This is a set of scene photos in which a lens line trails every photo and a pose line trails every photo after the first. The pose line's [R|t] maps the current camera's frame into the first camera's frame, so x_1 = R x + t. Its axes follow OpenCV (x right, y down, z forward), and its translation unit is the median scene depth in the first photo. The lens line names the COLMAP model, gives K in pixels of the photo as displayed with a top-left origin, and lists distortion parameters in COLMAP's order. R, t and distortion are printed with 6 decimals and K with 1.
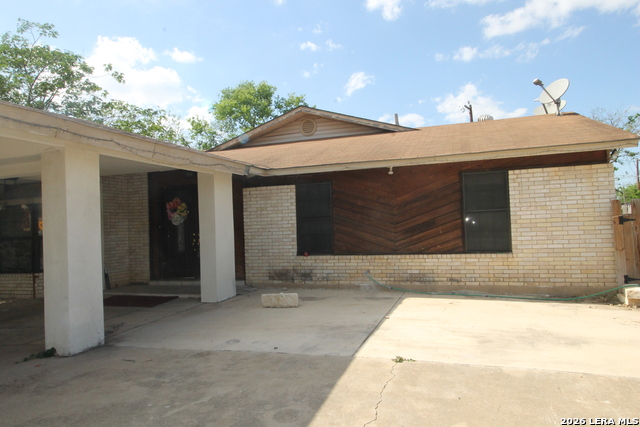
lens RADIAL K [[439.4, 0, 319.5], [0, 439.4, 210.7], [0, 0, 1]] dist [0.002311, -0.003680]
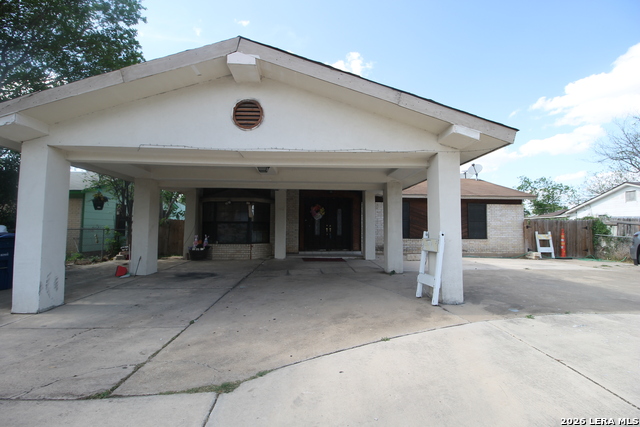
lens RADIAL K [[301.6, 0, 322.3], [0, 301.6, 211.5], [0, 0, 1]] dist [-0.009071, -0.001701]
pose [[0.927053, 0.067915, 0.368729, -0.945961], [-0.053949, 0.997386, -0.048067, 0.070440], [-0.371030, 0.024668, 0.928293, -0.162759]]
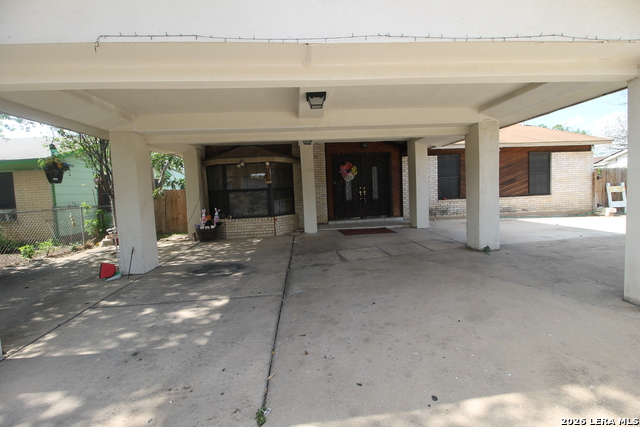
lens RADIAL K [[301.6, 0, 323.6], [0, 301.6, 214.7], [0, 0, 1]] dist [-0.009071, -0.001701]
pose [[0.918803, -0.031804, 0.393433, -0.989555], [-0.004027, 0.995941, 0.089914, 0.065313], [-0.394696, -0.084198, 0.914946, 0.158343]]
